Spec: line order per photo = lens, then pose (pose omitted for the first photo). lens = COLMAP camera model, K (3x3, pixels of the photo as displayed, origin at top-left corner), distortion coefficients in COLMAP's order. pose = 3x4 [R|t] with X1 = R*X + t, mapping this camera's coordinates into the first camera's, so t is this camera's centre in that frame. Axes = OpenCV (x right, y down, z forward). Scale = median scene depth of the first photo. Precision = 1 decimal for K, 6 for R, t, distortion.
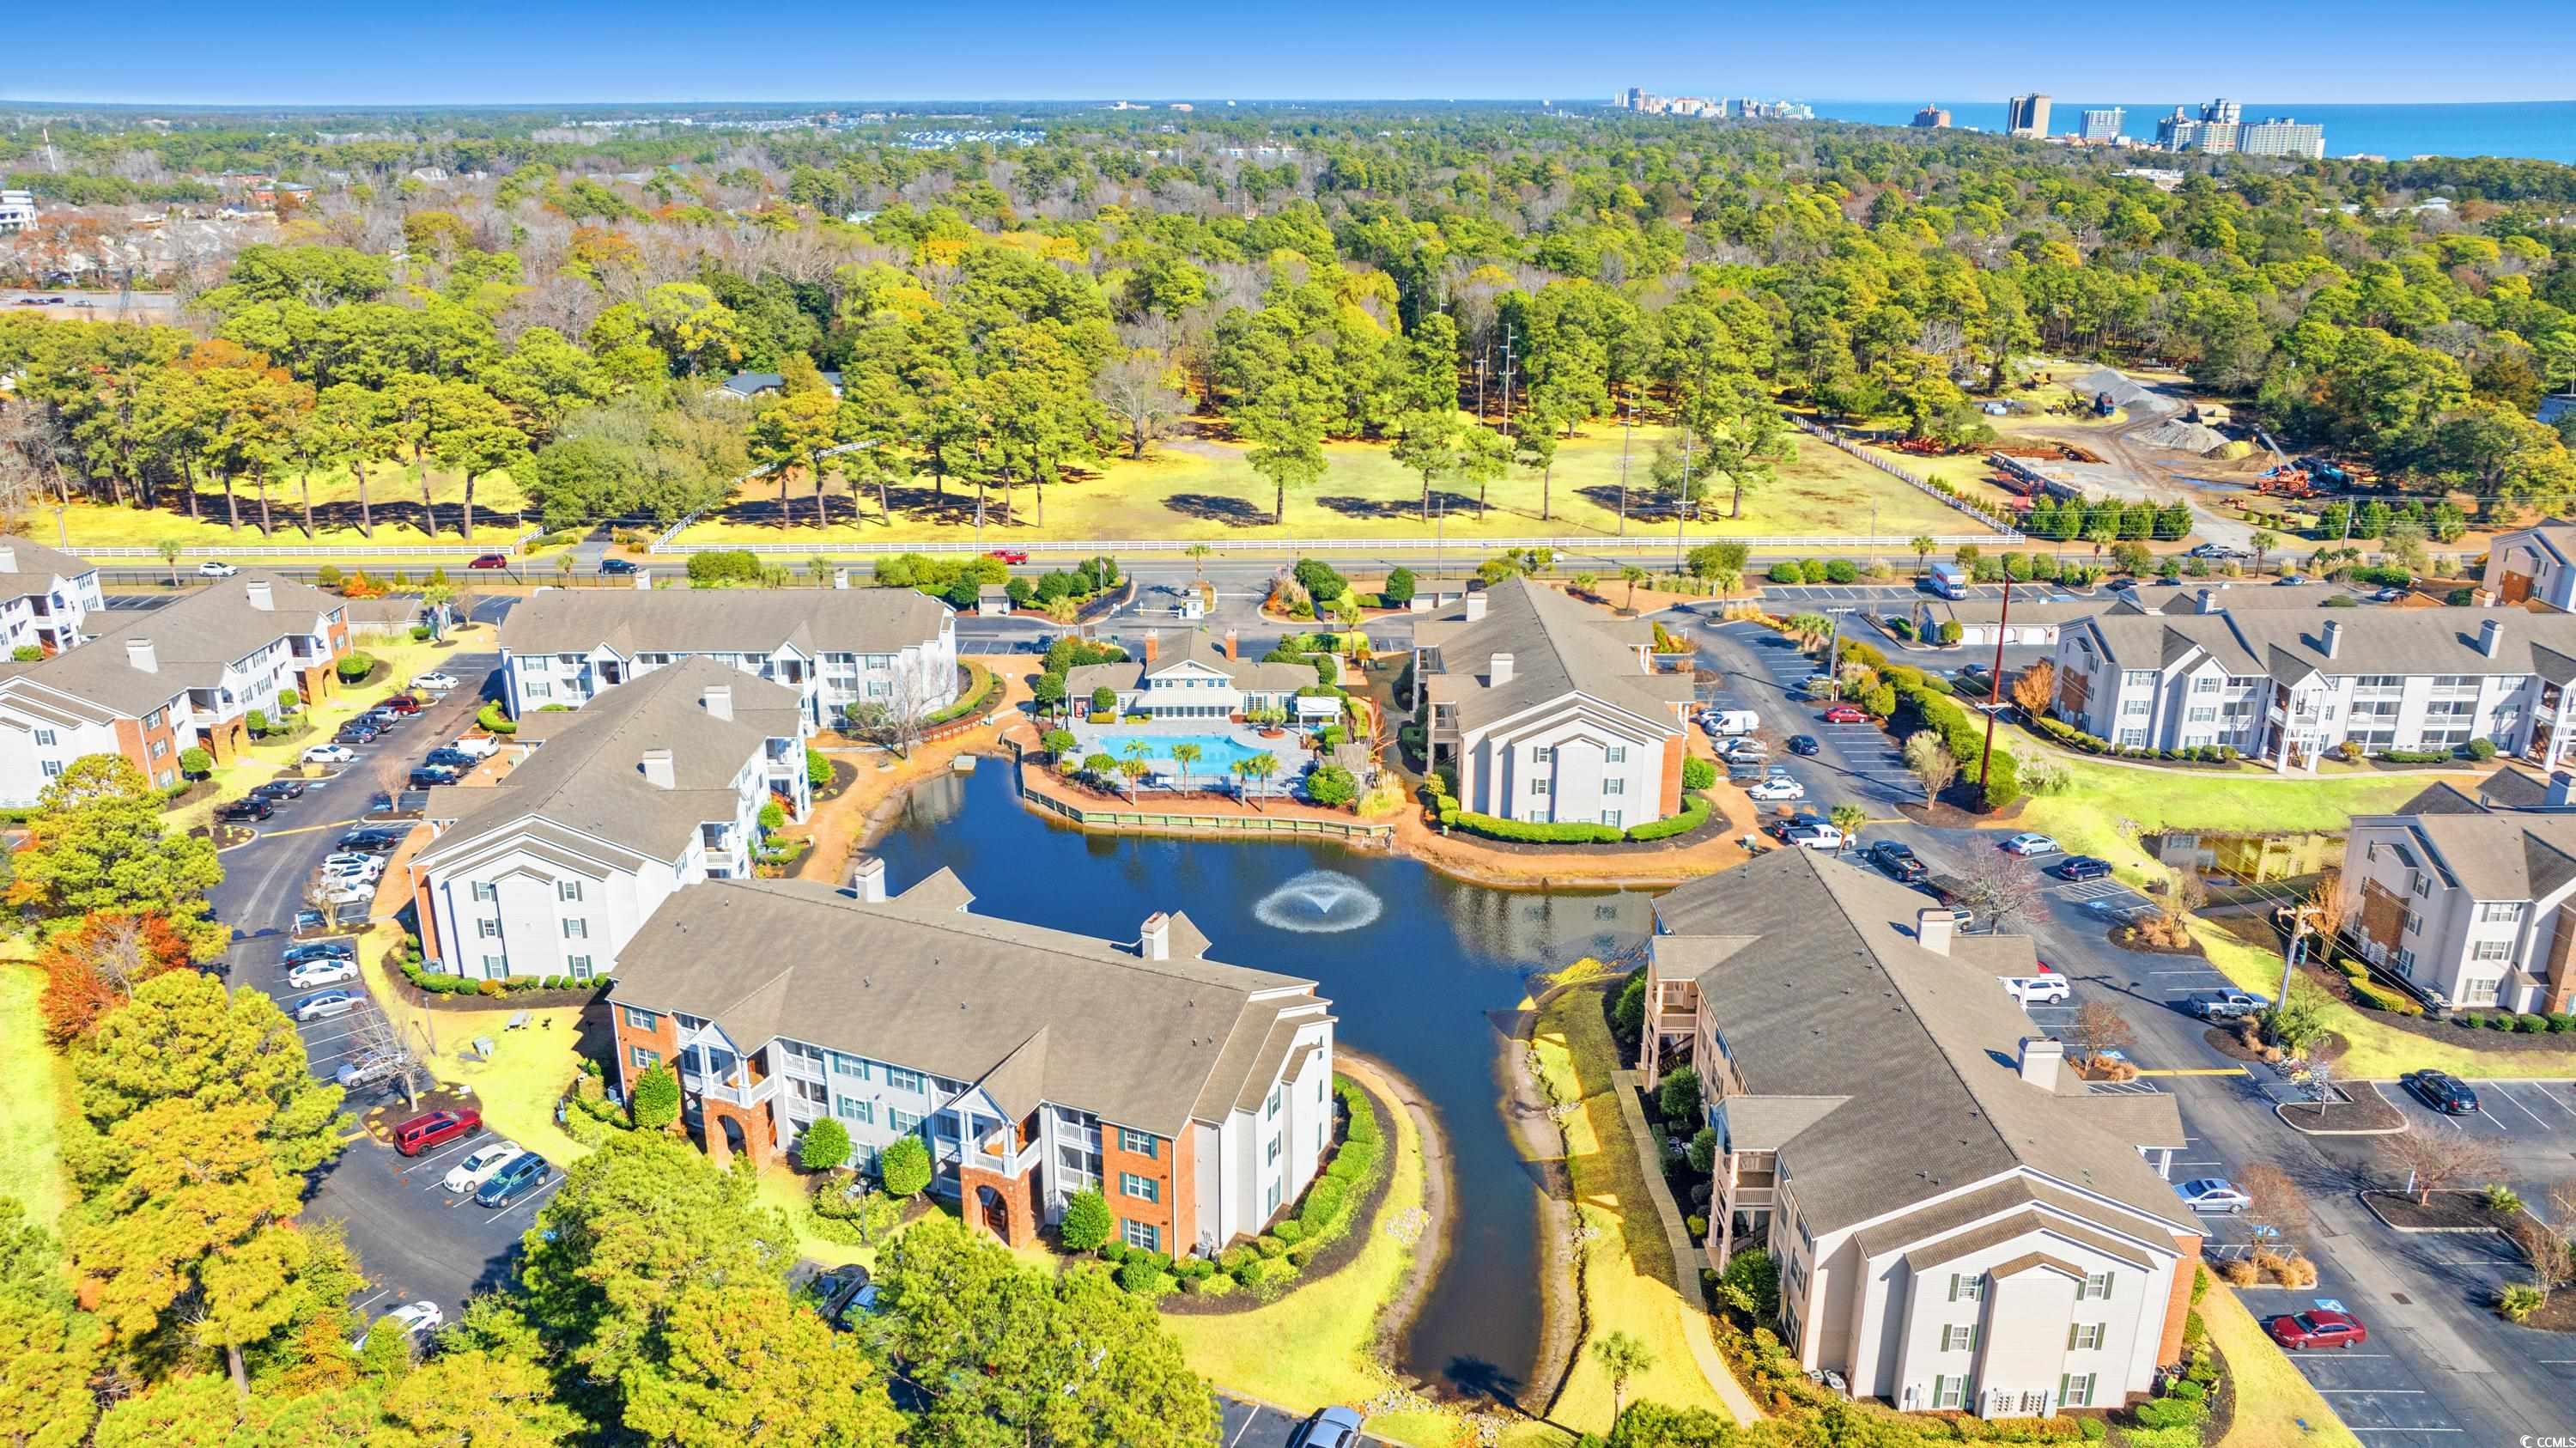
lens RADIAL K [[1801.9, 0, 1243.4], [0, 1801.9, 723.6], [0, 0, 1]] dist [0.002982, 0.003064]
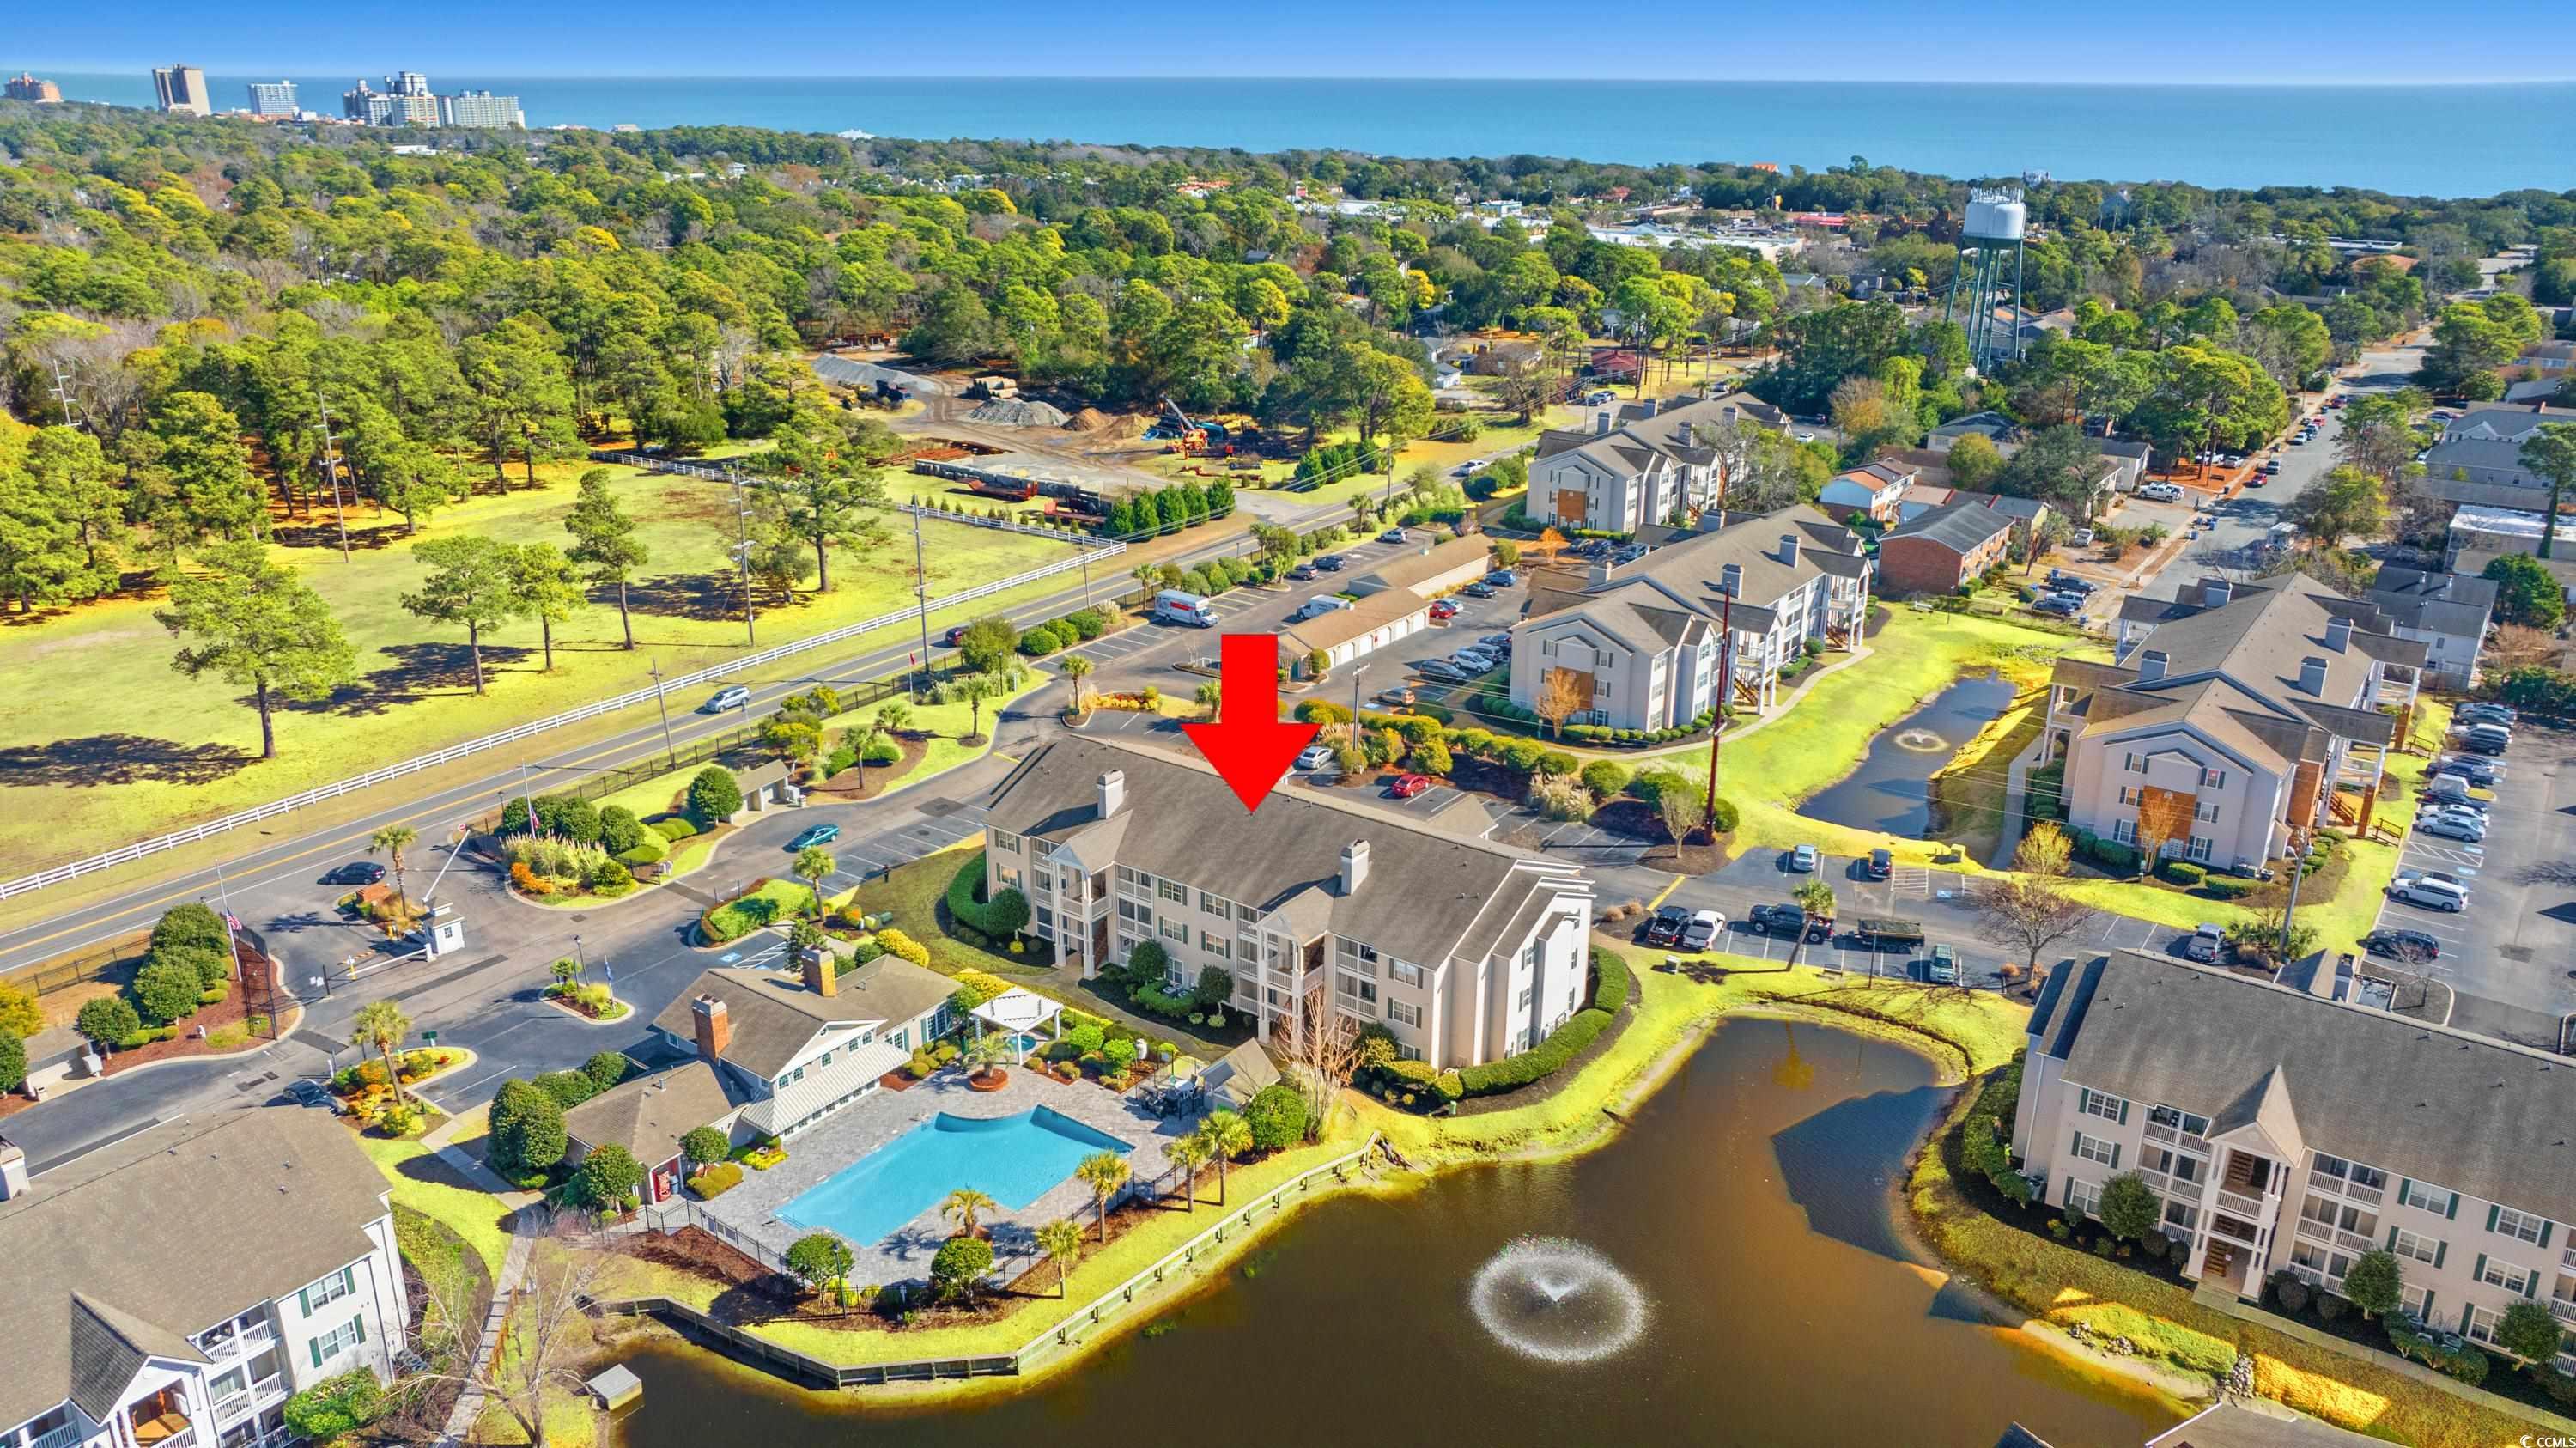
lens RADIAL K [[1817.3, 0, 1275.1], [0, 1817.3, 725.6], [0, 0, 1]] dist [-0.018989, 0.005828]
pose [[0.584687, -0.270228, 0.764930, -0.372575], [0.258822, 0.955754, 0.139806, -0.173711], [-0.768865, 0.116238, 0.628757, 0.494988]]
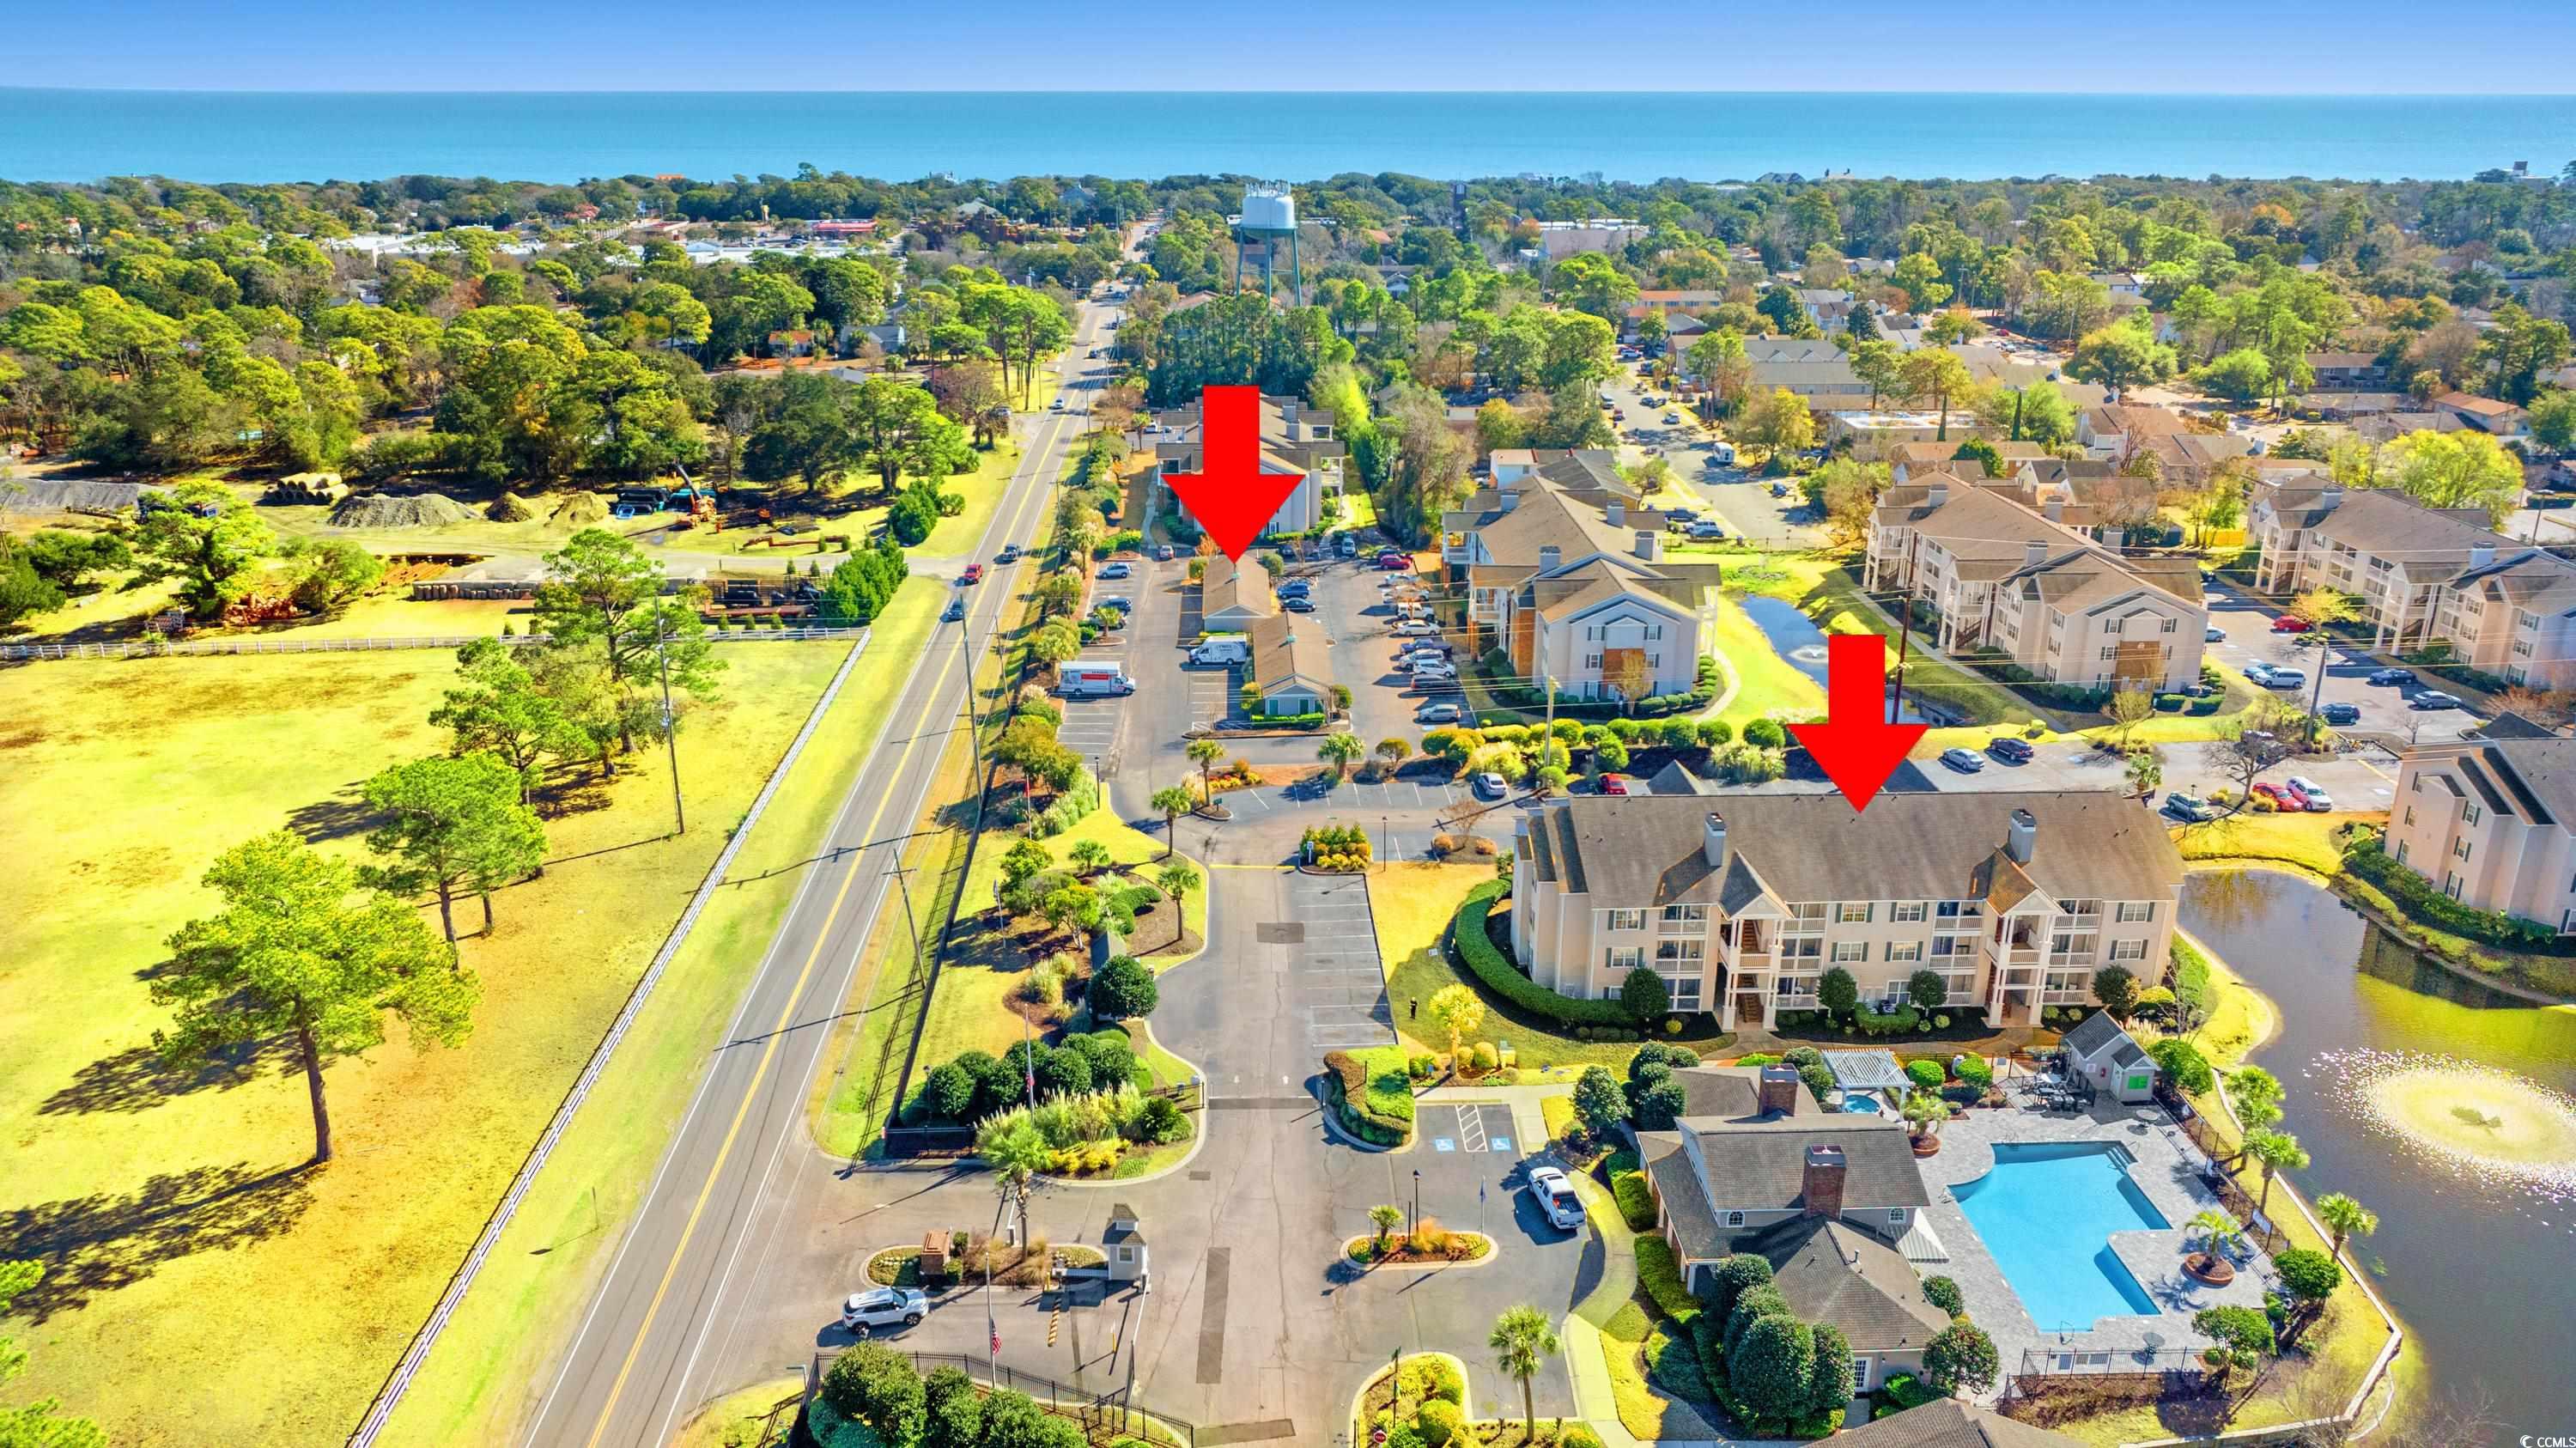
lens RADIAL K [[1817.3, 0, 1275.1], [0, 1817.3, 725.6], [0, 0, 1]] dist [-0.018989, 0.005828]
pose [[-0.039389, -0.331474, 0.942642, -0.487865], [0.325575, 0.887636, 0.325736, -0.376091], [-0.944695, 0.319731, 0.072956, 1.089914]]
